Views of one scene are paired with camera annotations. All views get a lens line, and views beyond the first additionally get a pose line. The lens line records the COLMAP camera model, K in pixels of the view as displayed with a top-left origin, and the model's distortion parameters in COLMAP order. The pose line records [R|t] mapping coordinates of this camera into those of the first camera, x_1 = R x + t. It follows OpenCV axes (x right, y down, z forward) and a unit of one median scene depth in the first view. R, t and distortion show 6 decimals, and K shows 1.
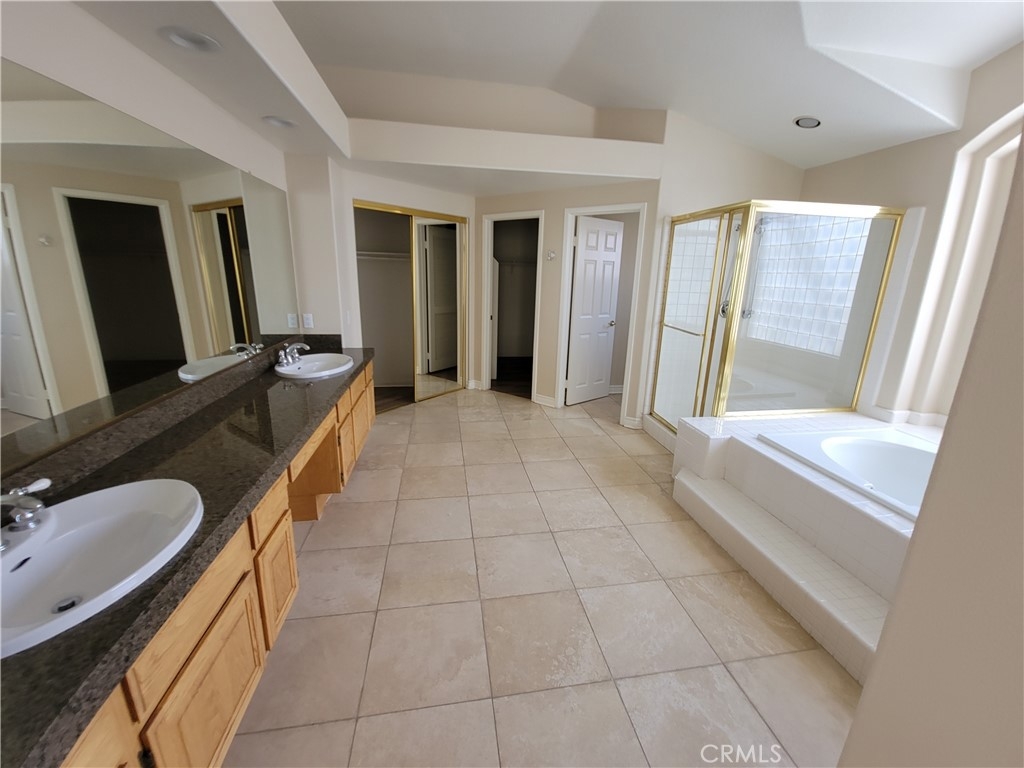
lens RADIAL K [[416.6, 0, 515.7], [0, 416.6, 378.2], [0, 0, 1]] dist [0.011138, -0.006731]
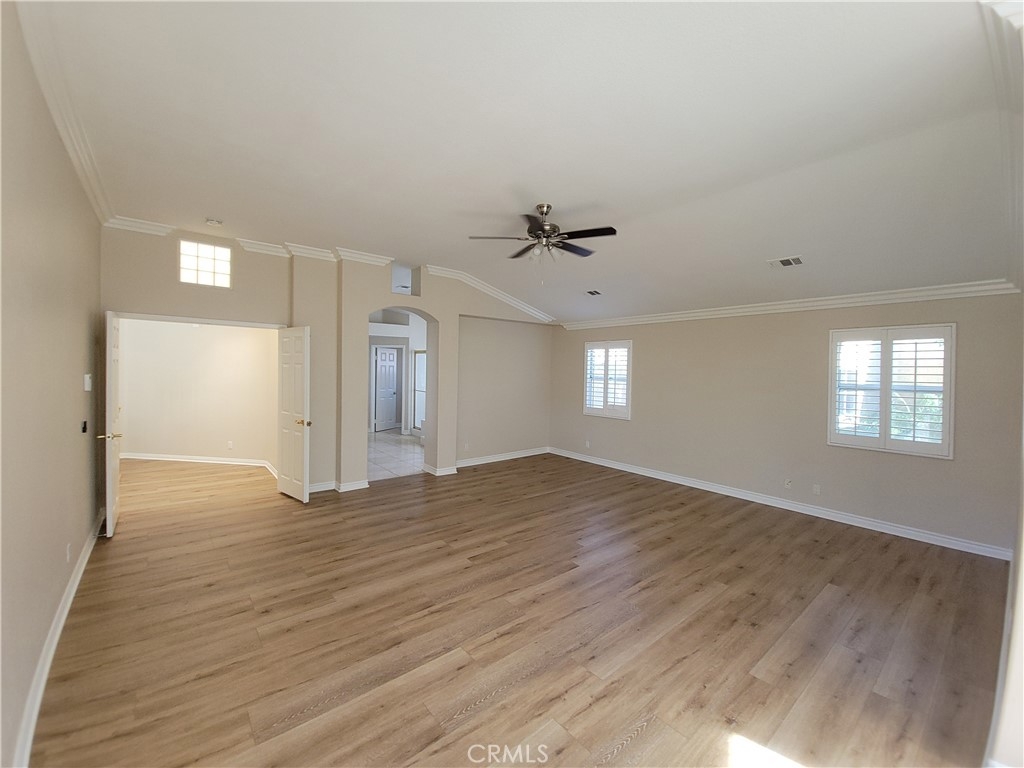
lens RADIAL K [[416.6, 0, 513.4], [0, 416.6, 379.3], [0, 0, 1]] dist [0.011138, -0.006731]
pose [[0.869592, -0.017132, 0.493473, -0.399025], [0.126822, 0.973620, -0.189684, 0.381866], [-0.477206, 0.227531, 0.848825, -1.528533]]
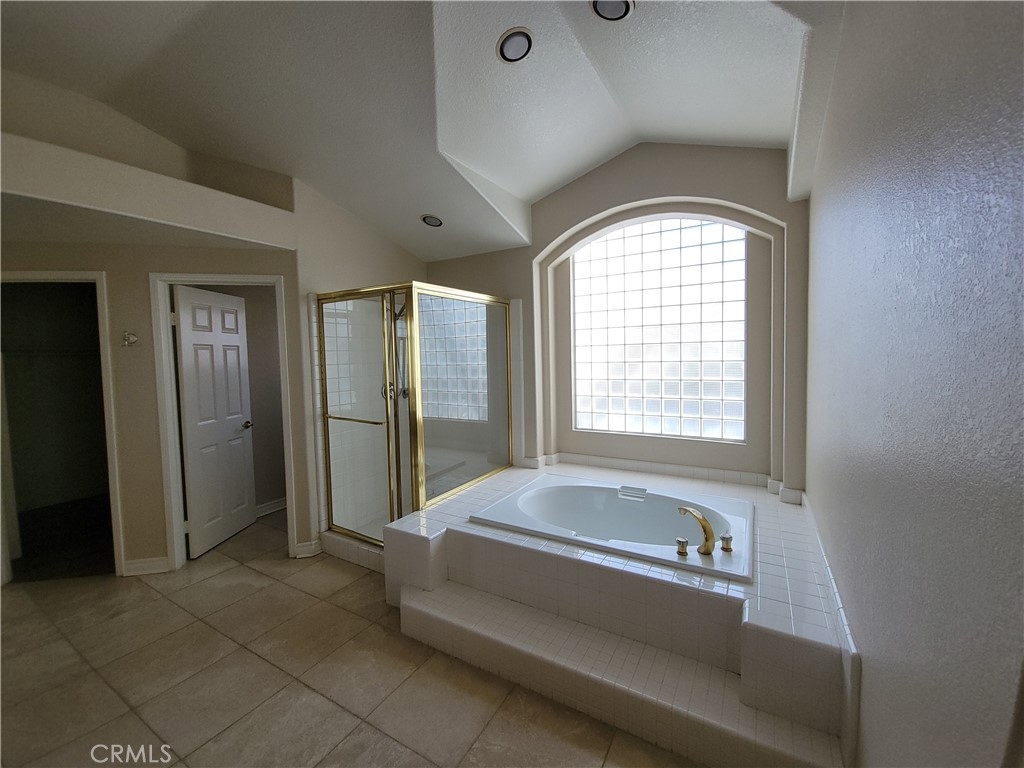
lens RADIAL K [[416.6, 0, 509.4], [0, 416.6, 376.4], [0, 0, 1]] dist [0.011138, -0.006731]
pose [[0.644315, -0.082014, 0.760350, -0.041599], [0.228620, 0.969424, -0.089165, -0.052455], [-0.729788, 0.231282, 0.643364, 0.191451]]
